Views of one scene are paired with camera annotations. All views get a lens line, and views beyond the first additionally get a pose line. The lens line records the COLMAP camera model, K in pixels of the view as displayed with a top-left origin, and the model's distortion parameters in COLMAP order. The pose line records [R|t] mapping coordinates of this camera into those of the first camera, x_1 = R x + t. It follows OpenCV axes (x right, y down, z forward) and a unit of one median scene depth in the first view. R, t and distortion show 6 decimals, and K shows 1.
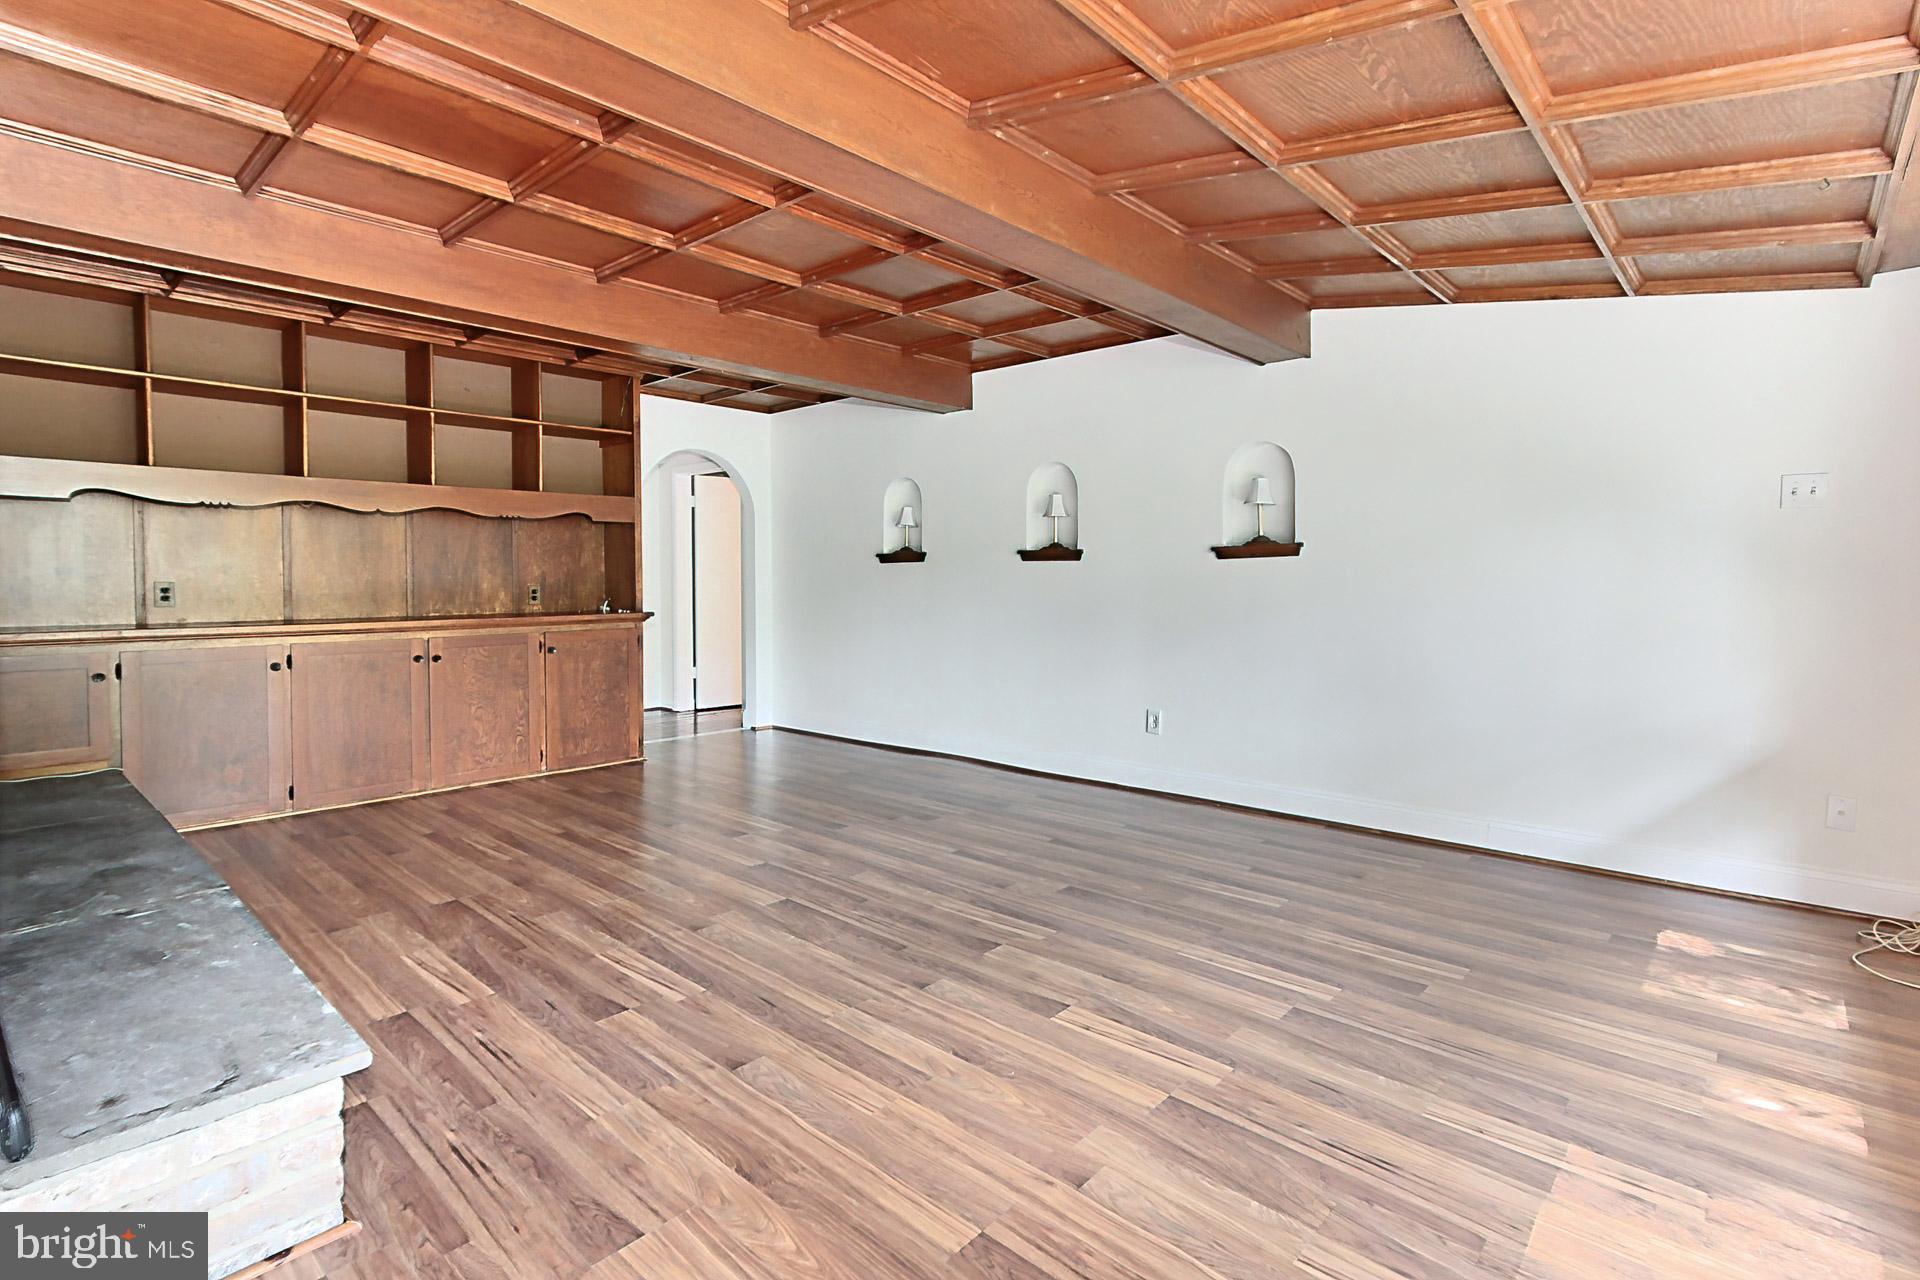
lens RADIAL K [[916.8, 0, 930.3], [0, 916.8, 585.1], [0, 0, 1]] dist [0.003567, 0.001745]
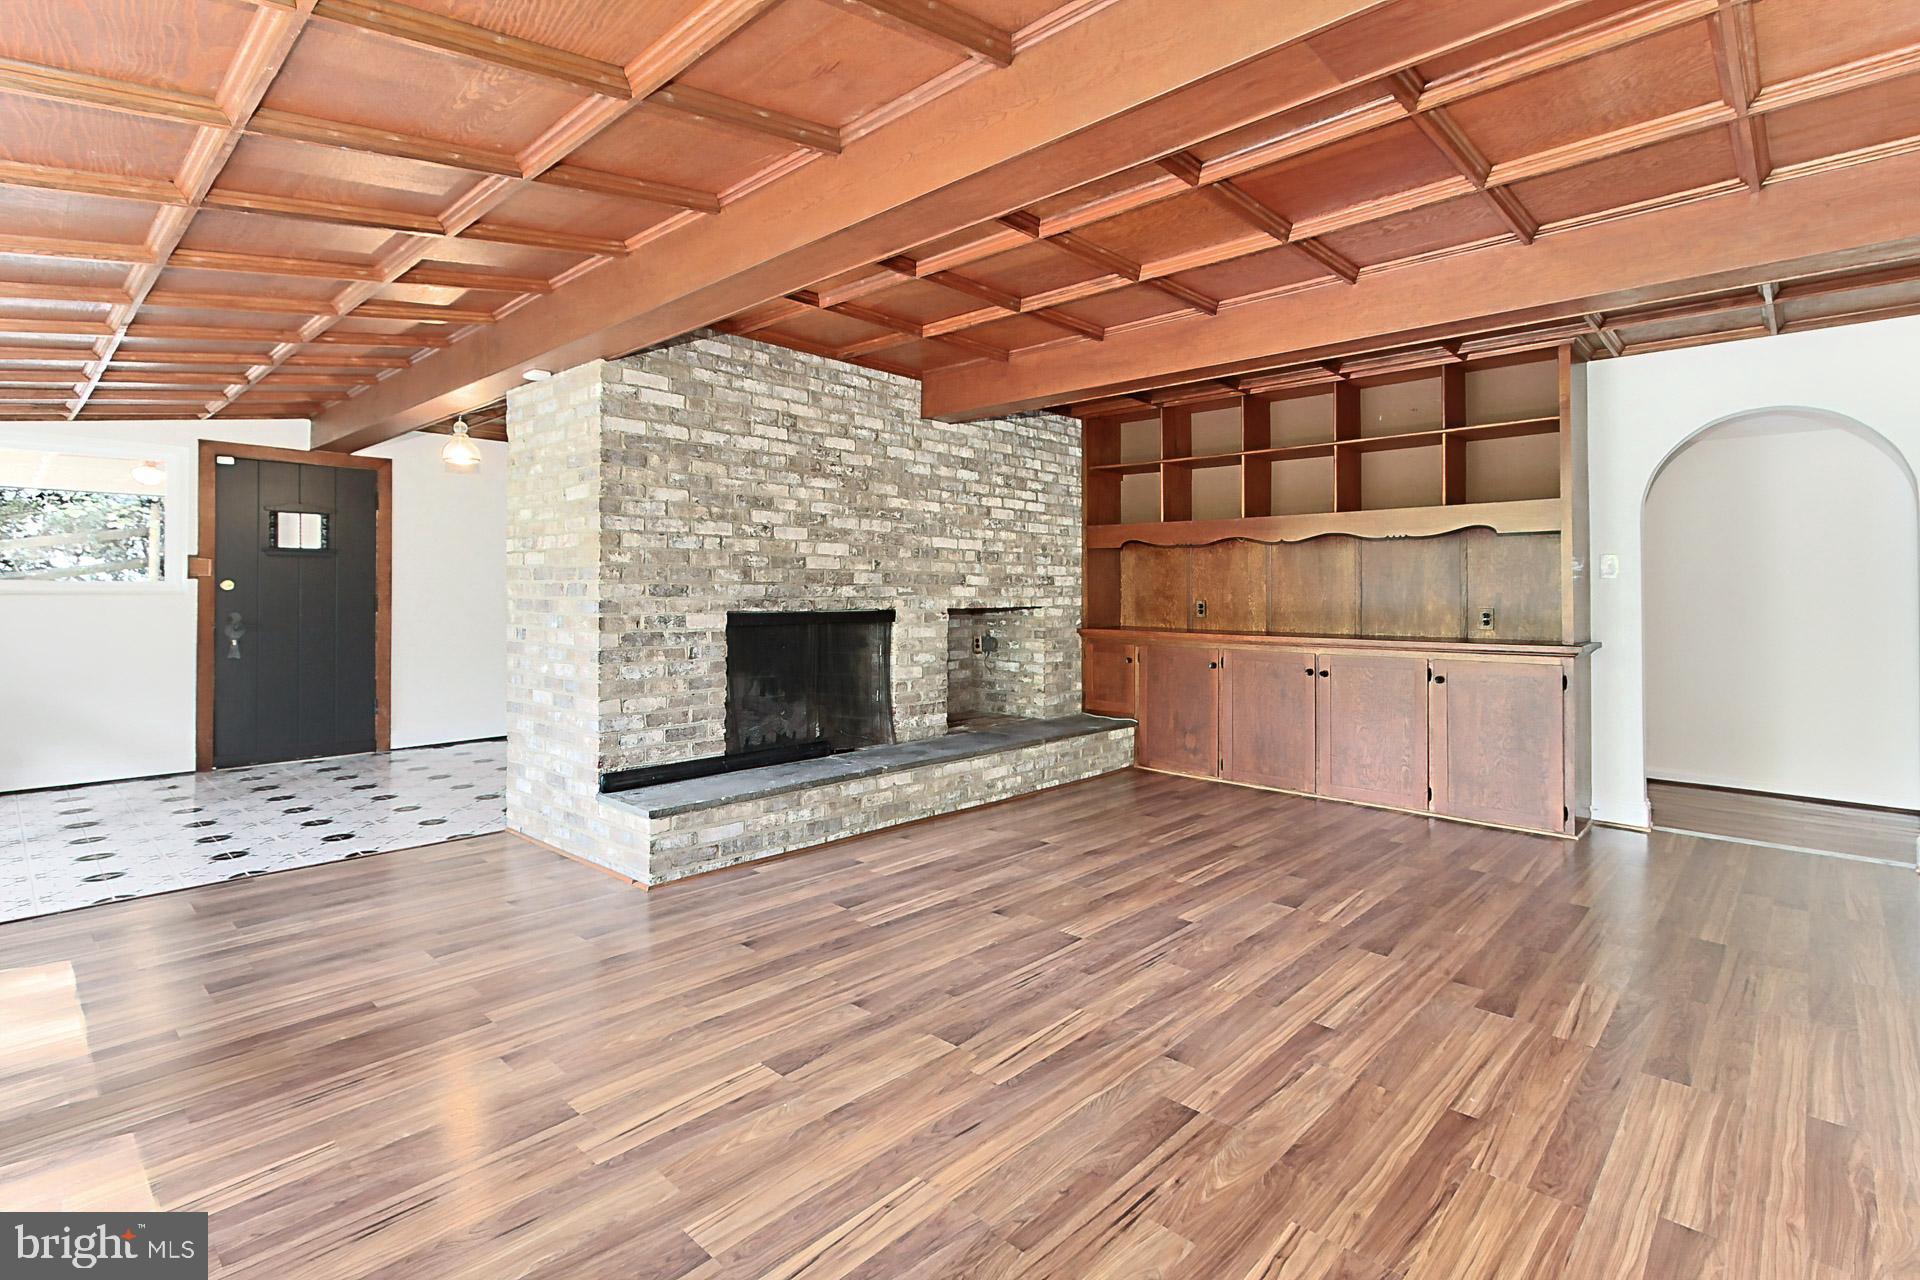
lens RADIAL K [[916.8, 0, 991.5], [0, 916.8, 589.5], [0, 0, 1]] dist [0.003567, 0.001745]
pose [[0.013412, -0.003378, -0.999904, 0.831038], [-0.013730, 0.999899, -0.003562, -0.015463], [0.999816, 0.013777, 0.013364, 0.929631]]
